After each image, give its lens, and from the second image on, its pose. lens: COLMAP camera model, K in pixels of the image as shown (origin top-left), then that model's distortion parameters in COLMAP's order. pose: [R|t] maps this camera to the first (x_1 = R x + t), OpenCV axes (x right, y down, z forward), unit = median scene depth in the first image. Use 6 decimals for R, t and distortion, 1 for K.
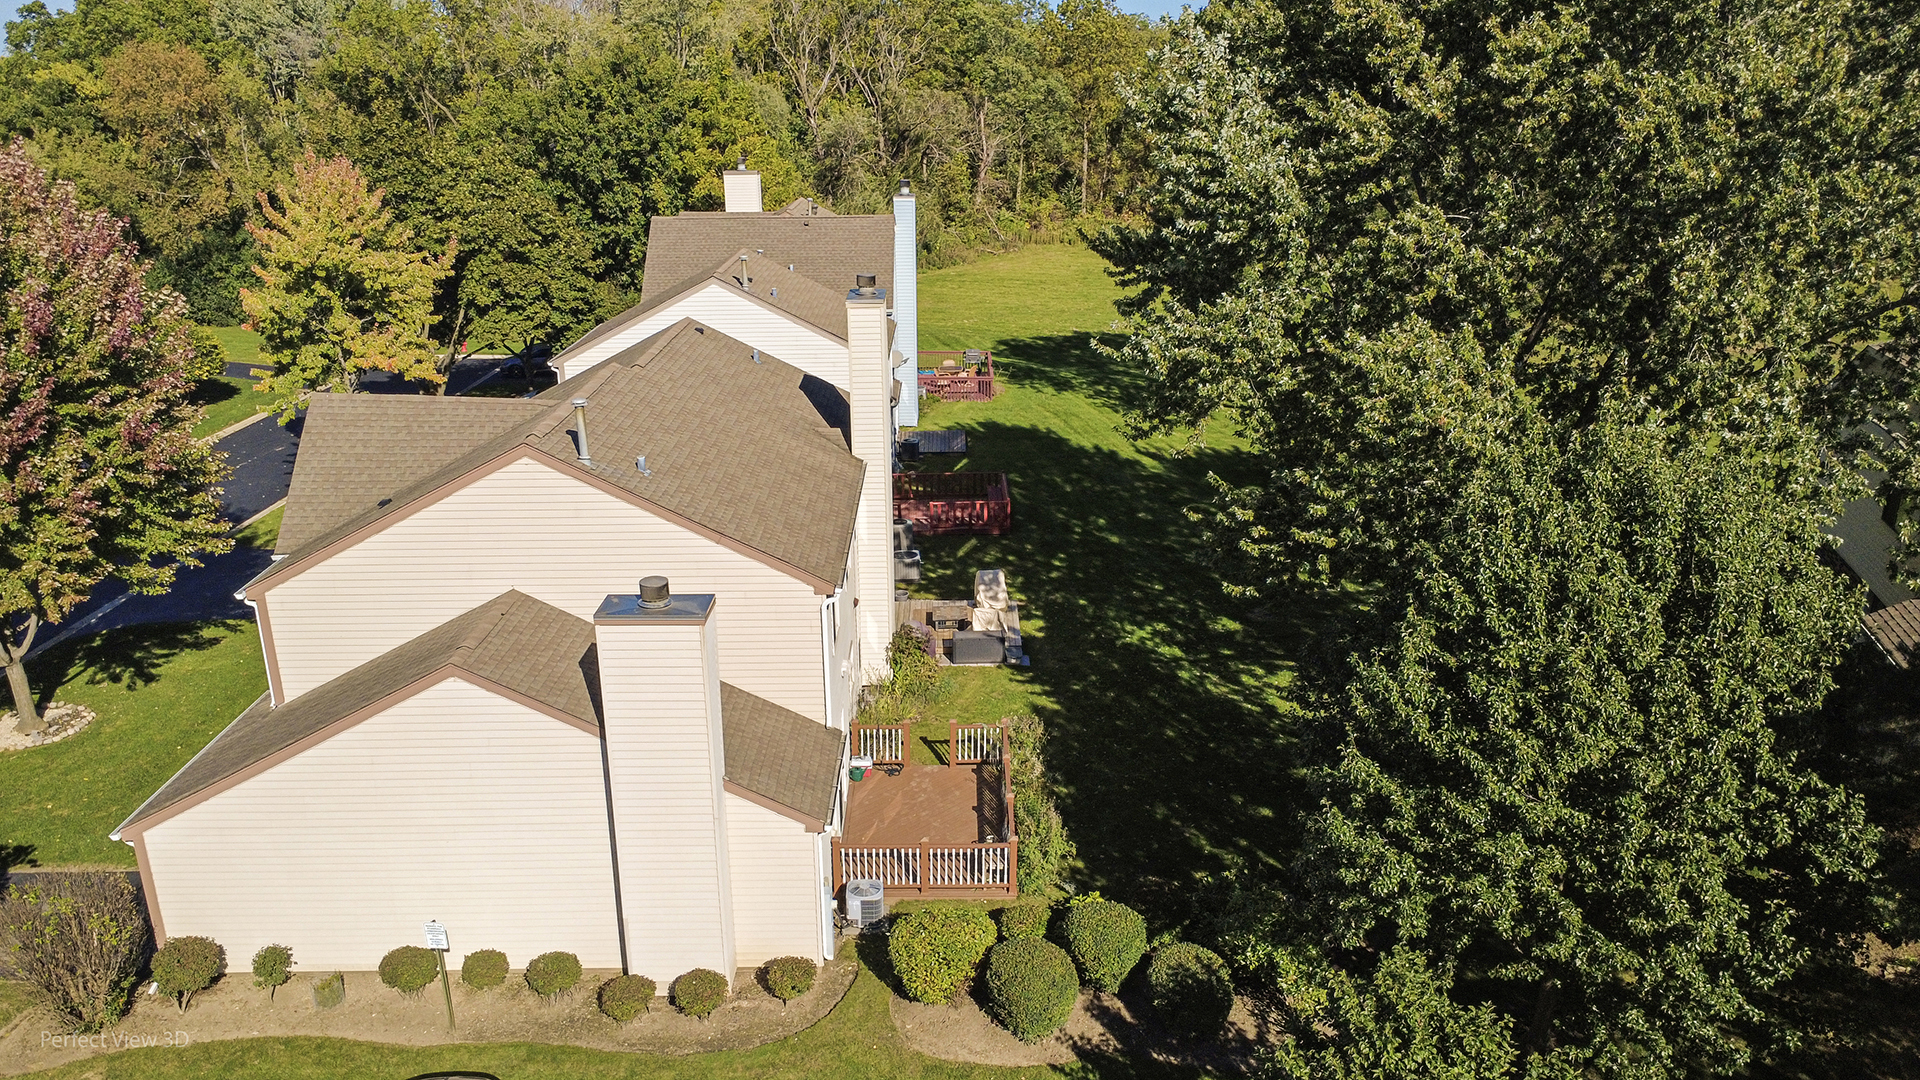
lens RADIAL K [[1407.4, 0, 964.5], [0, 1407.4, 540.9], [0, 0, 1]] dist [-0.001222, -0.000706]
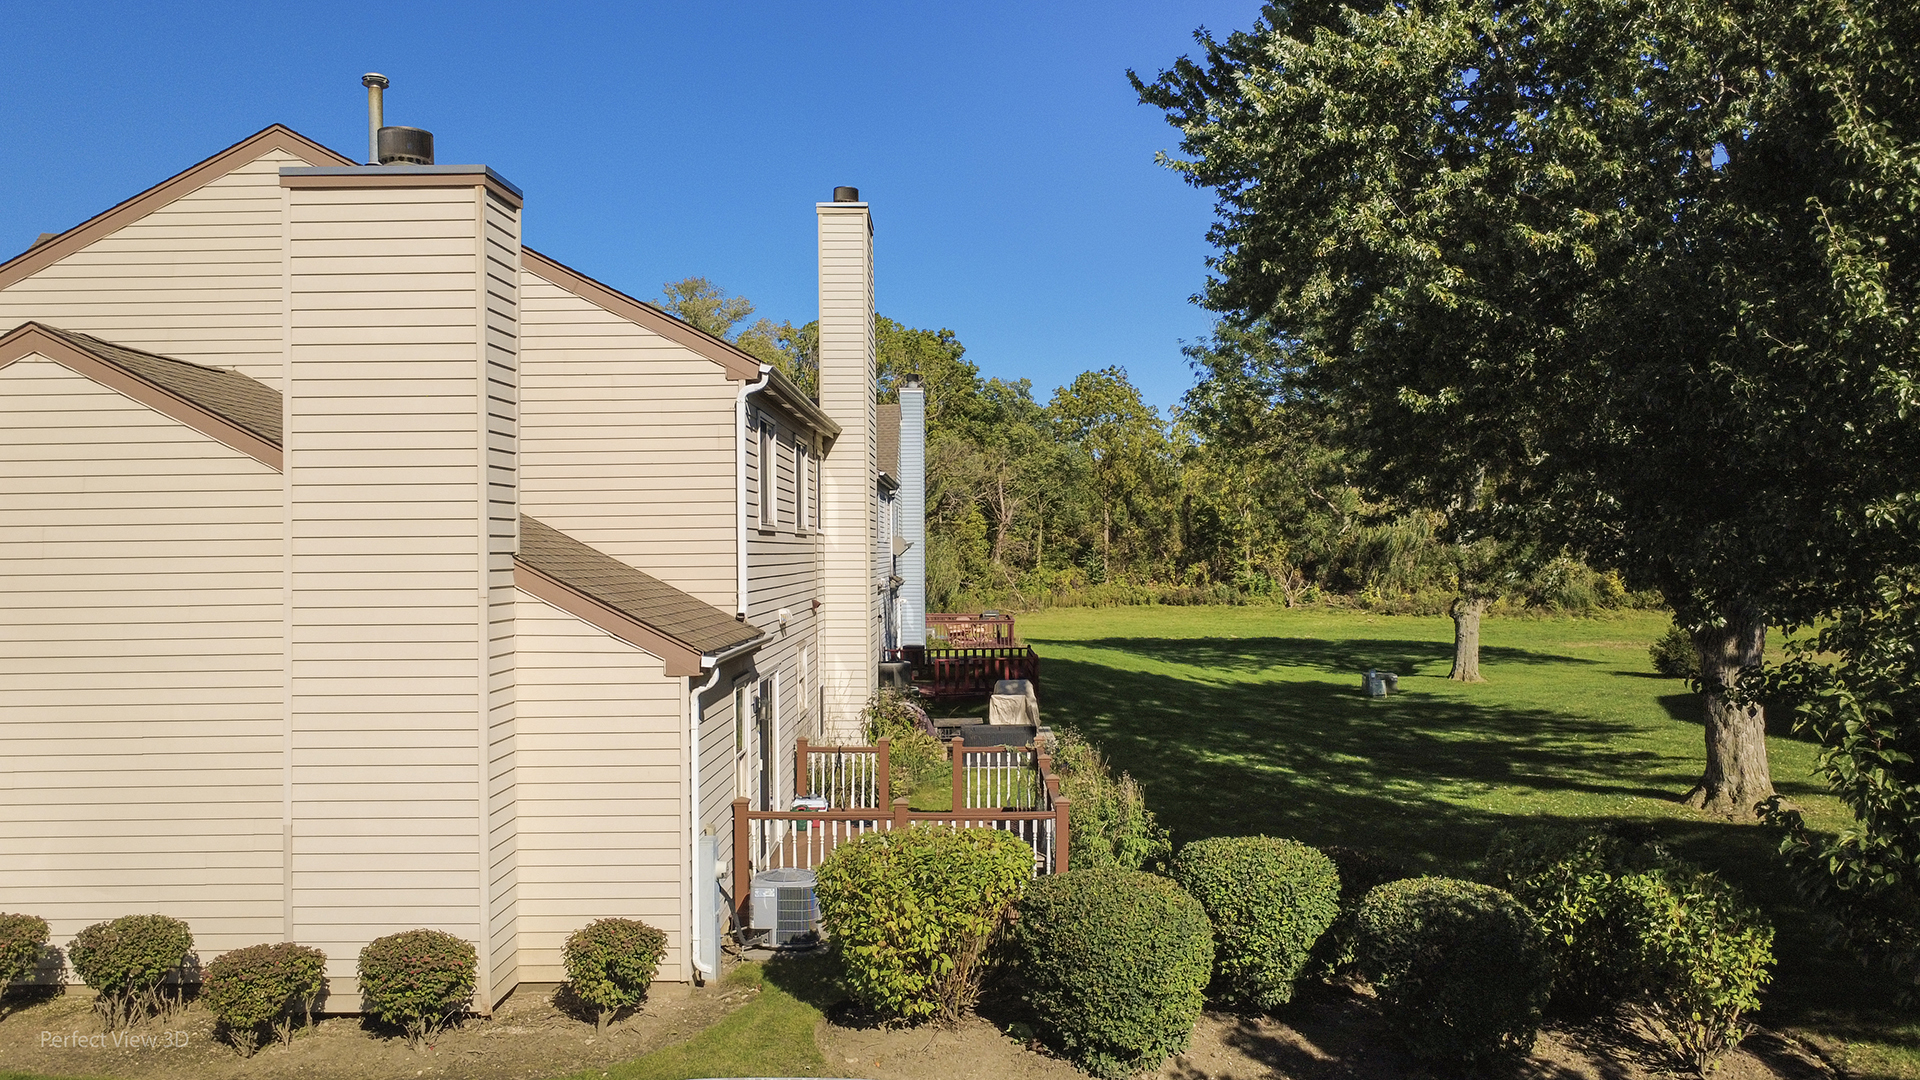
lens RADIAL K [[1407.4, 0, 964.5], [0, 1407.4, 540.9], [0, 0, 1]] dist [-0.001222, -0.000706]
pose [[0.999920, -0.001473, -0.012571, 0.002920], [-0.002908, 0.939912, -0.341405, 0.263403], [0.012318, 0.341415, 0.939832, 0.386142]]
